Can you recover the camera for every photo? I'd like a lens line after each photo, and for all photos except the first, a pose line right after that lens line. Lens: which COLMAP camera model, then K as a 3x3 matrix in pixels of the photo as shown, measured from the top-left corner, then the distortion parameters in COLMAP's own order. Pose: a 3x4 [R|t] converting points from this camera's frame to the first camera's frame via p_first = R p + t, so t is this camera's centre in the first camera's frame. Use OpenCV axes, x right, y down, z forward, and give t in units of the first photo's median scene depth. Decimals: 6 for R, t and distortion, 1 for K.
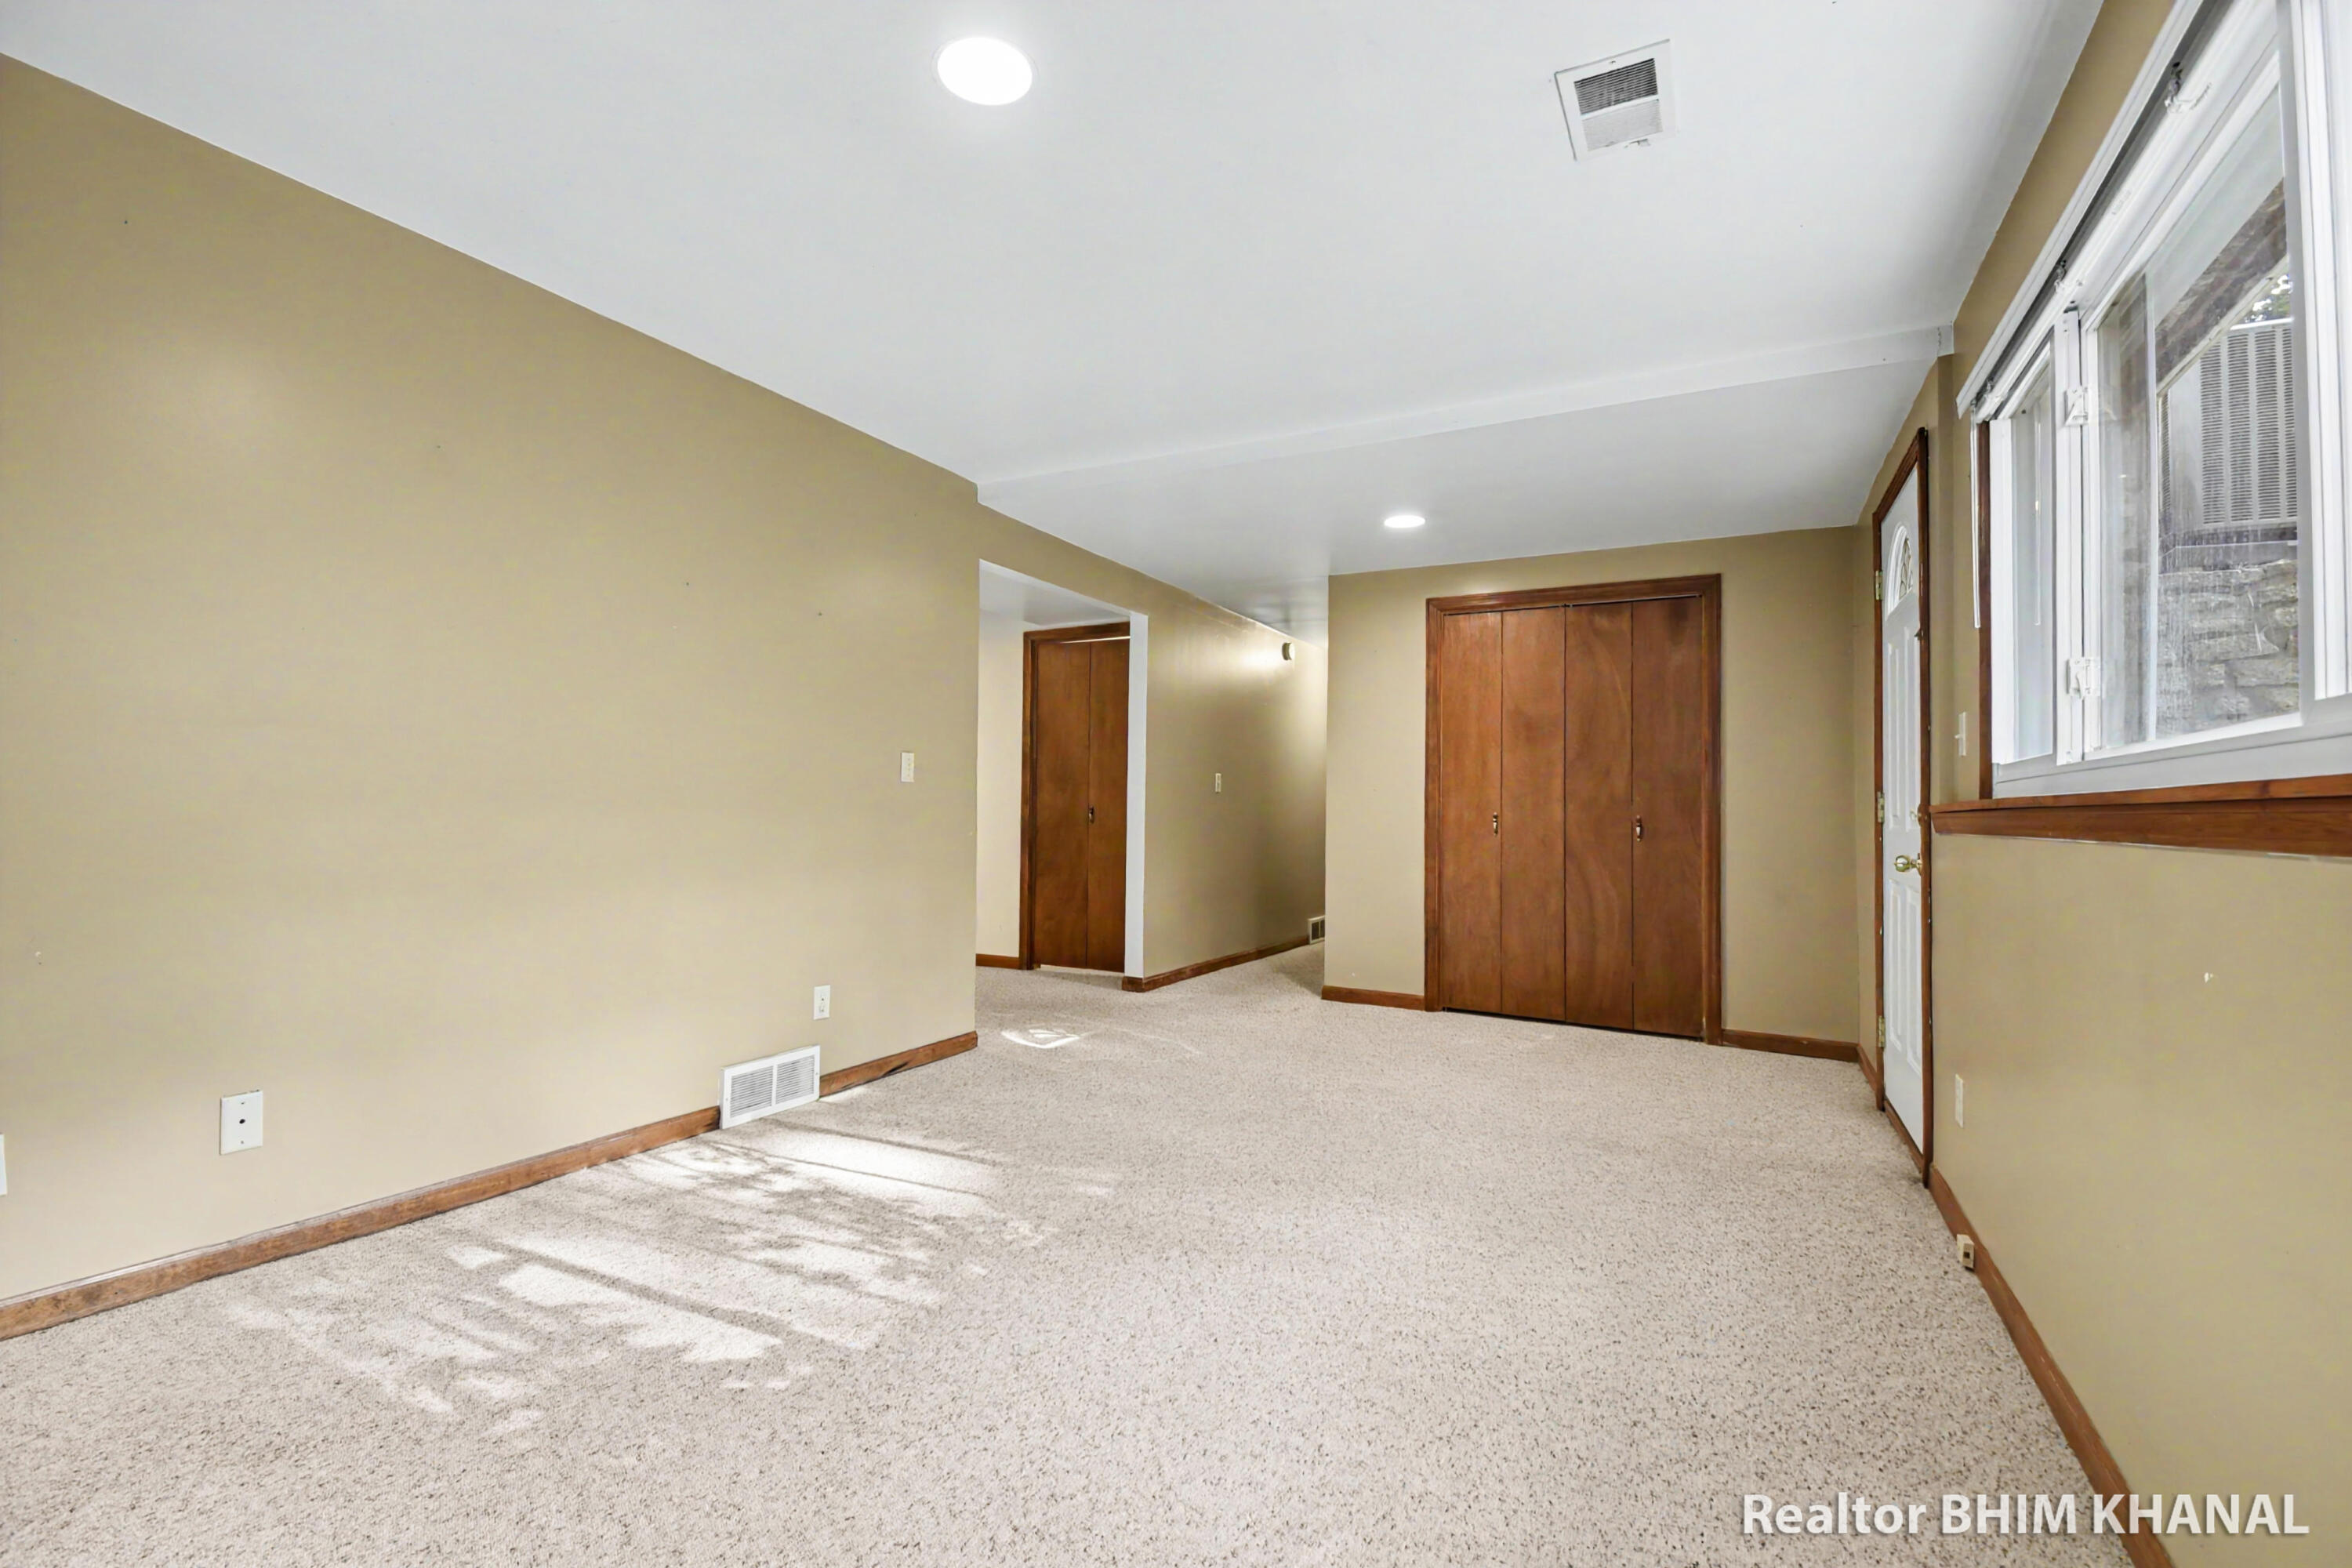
lens RADIAL K [[1031.0, 0, 1165.3], [0, 1031.0, 788.1], [0, 0, 1]] dist [0.030146, -0.026872]
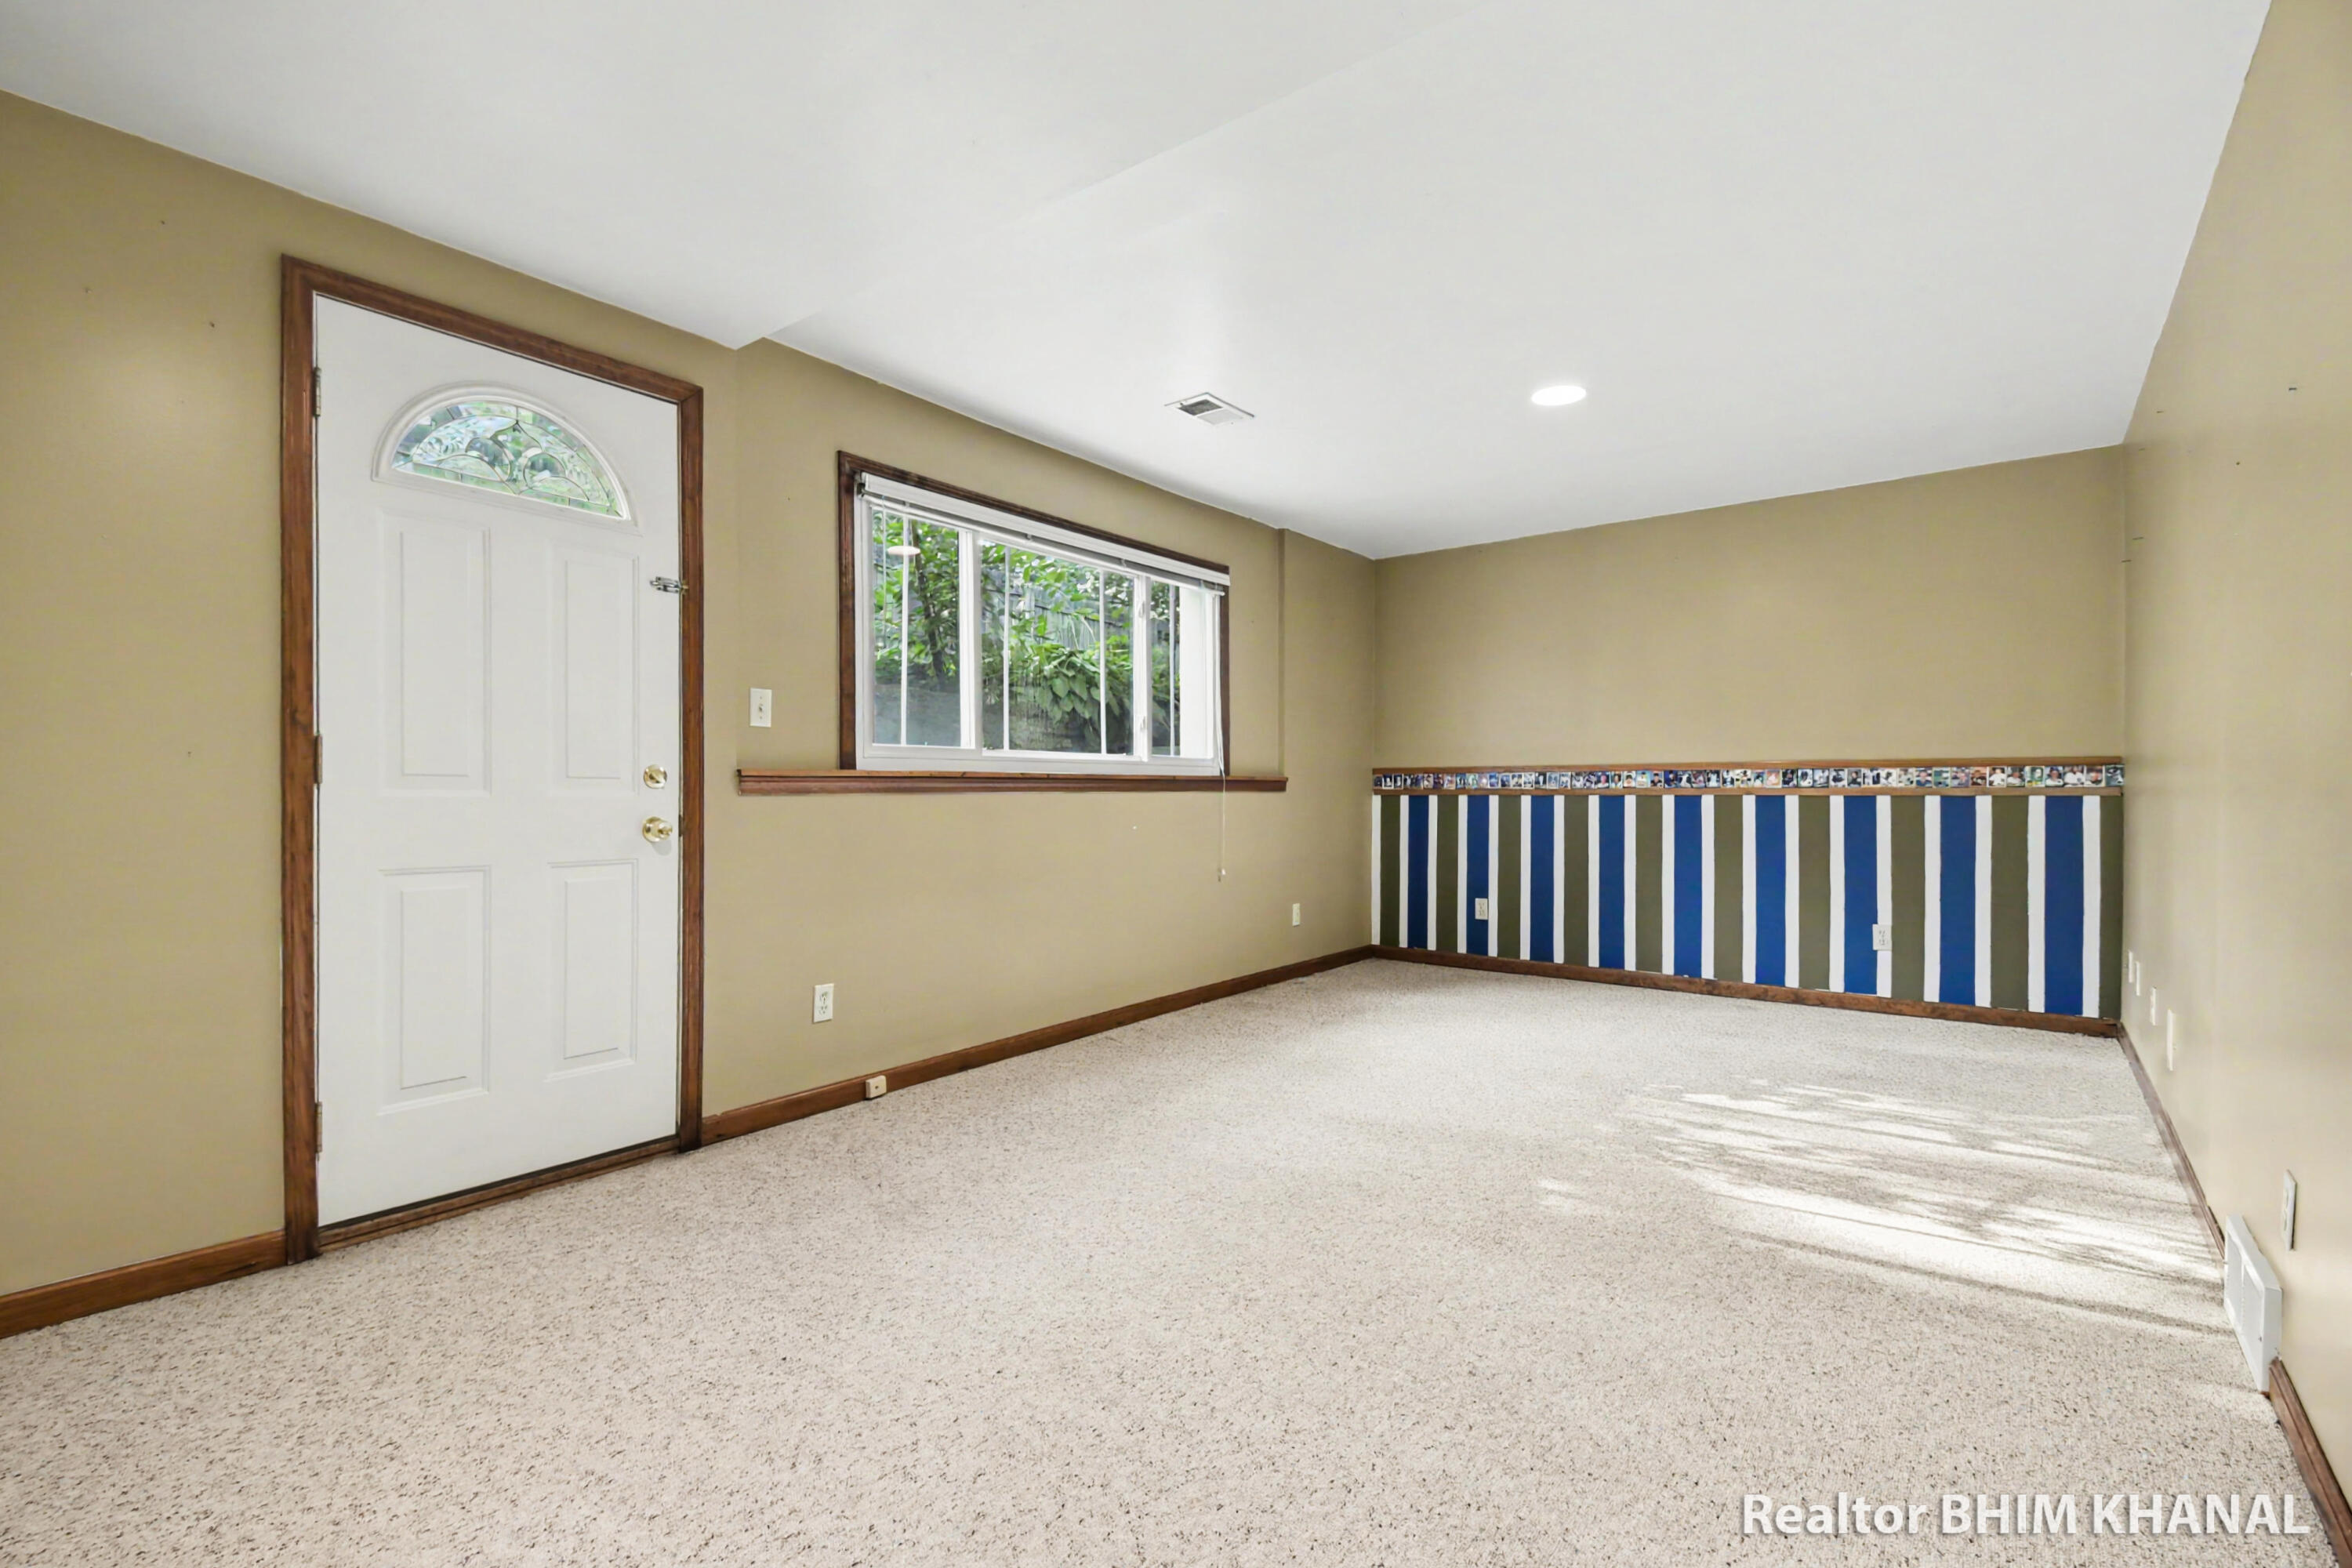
lens RADIAL K [[1031.0, 0, 1165.3], [0, 1031.0, 788.1], [0, 0, 1]] dist [0.030146, -0.026872]
pose [[-0.982403, -0.017361, 0.185966, 0.140025], [-0.021684, 0.999539, -0.021237, 0.060019], [-0.185511, -0.024896, -0.982327, 2.477909]]
